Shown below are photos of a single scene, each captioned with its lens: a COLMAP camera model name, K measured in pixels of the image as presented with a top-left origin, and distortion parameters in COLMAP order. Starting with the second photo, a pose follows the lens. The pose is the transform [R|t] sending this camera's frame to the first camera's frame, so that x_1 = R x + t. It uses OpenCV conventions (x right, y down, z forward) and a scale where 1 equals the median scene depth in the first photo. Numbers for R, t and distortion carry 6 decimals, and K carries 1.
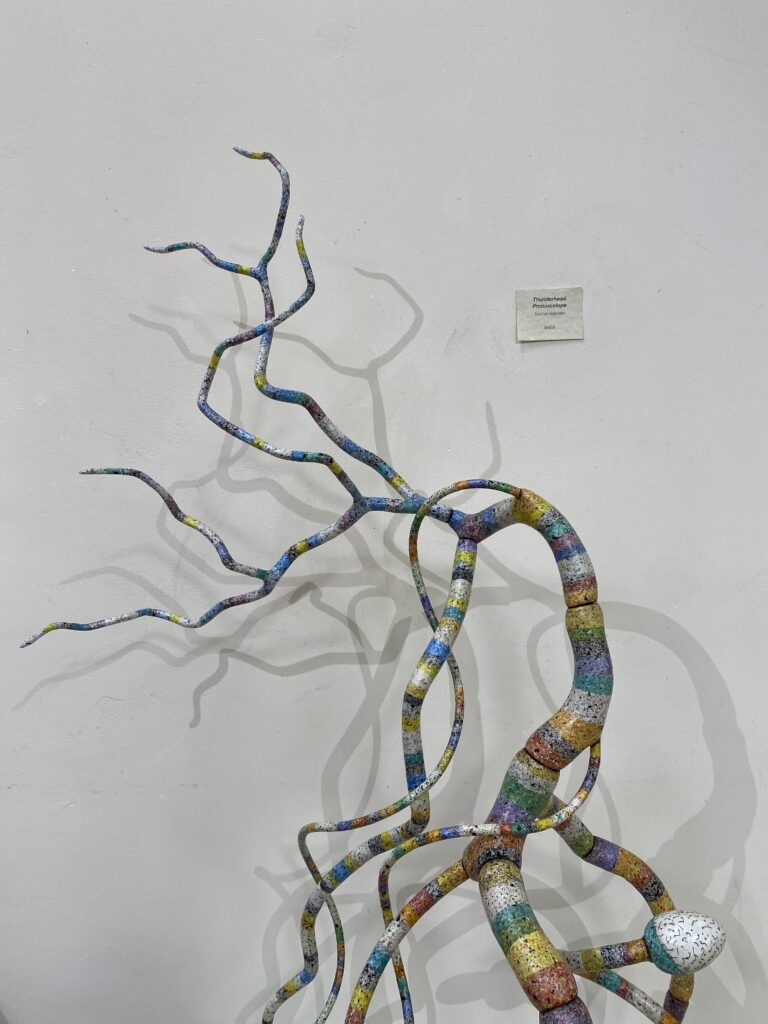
lens RADIAL K [[778.9, 0, 393.5], [0, 778.9, 505.9], [0, 0, 1]] dist [0.034374, -0.032246]
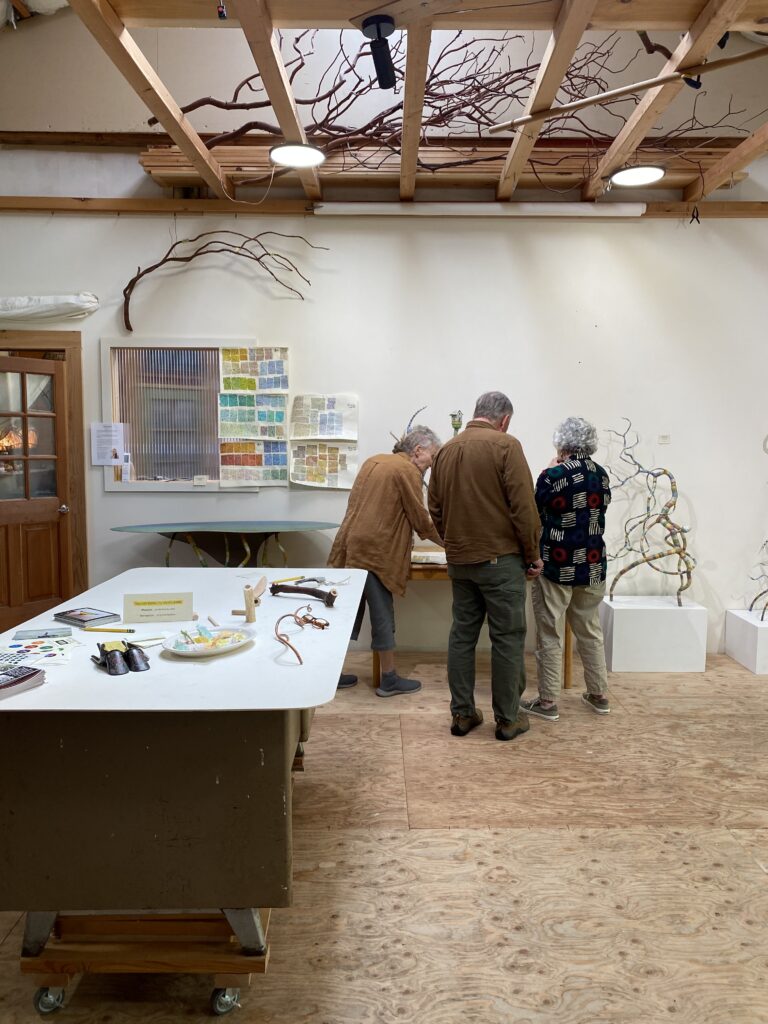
lens RADIAL K [[778.9, 0, 386.2], [0, 778.9, 511.7], [0, 0, 1]] dist [0.034374, -0.032246]
pose [[0.999706, 0.017531, 0.016772, -1.931030], [-0.018100, 0.999244, 0.034416, 0.125420], [-0.016156, -0.034709, 0.999267, -4.731034]]
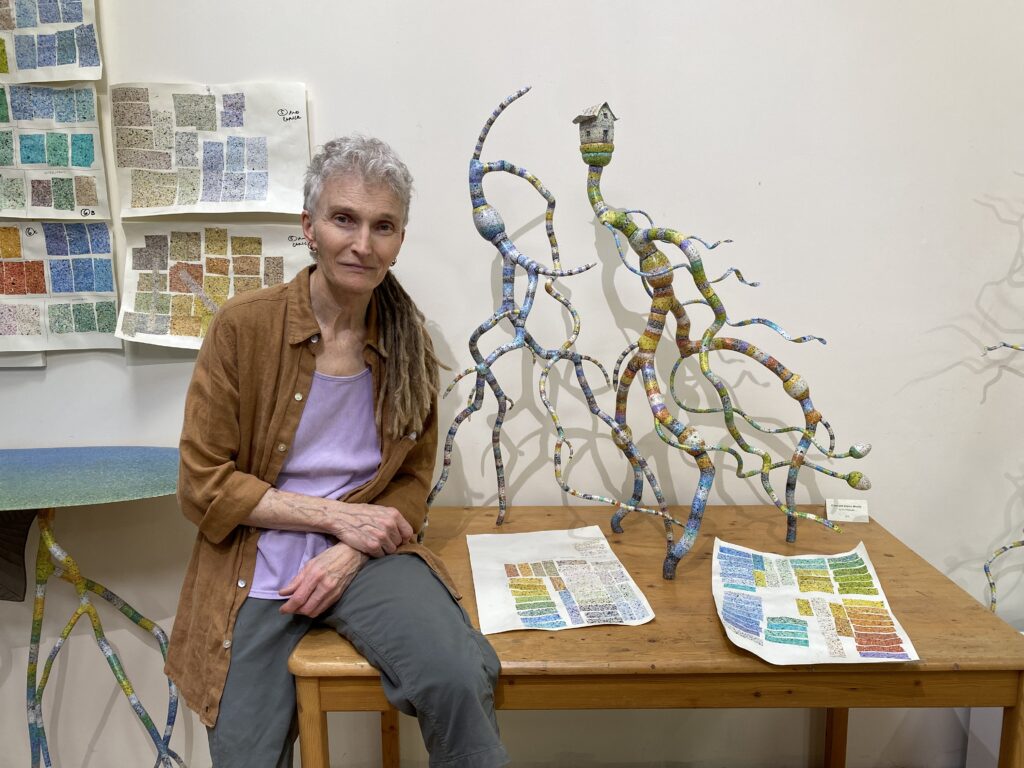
lens RADIAL K [[778.9, 0, 494.4], [0, 778.9, 377.5], [0, 0, 1]] dist [0.034374, -0.032246]
pose [[0.999957, 0.001170, 0.009182, -1.599361], [-0.001948, 0.996359, 0.085234, 0.044276], [-0.009048, -0.085248, 0.996319, -1.051969]]
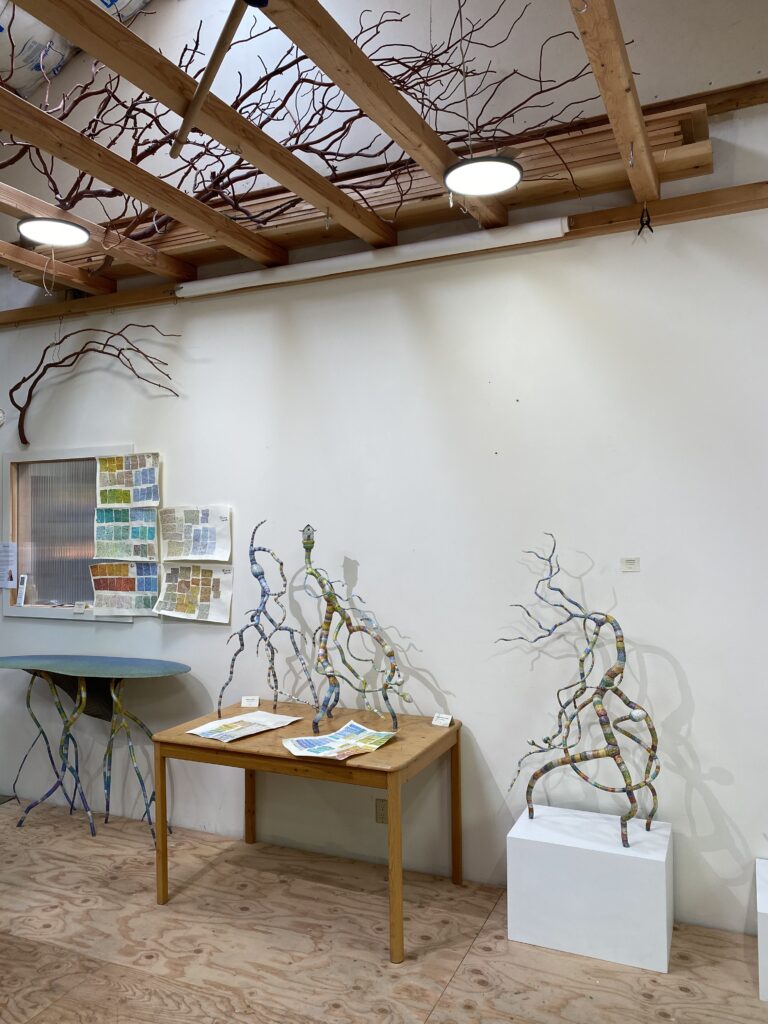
lens RADIAL K [[778.9, 0, 381.2], [0, 778.9, 509.5], [0, 0, 1]] dist [0.034374, -0.032246]
pose [[0.914472, -0.001240, -0.404647, 0.617981], [-0.029939, 0.997047, -0.070715, -0.207103], [0.403539, 0.076782, 0.911735, -2.838517]]
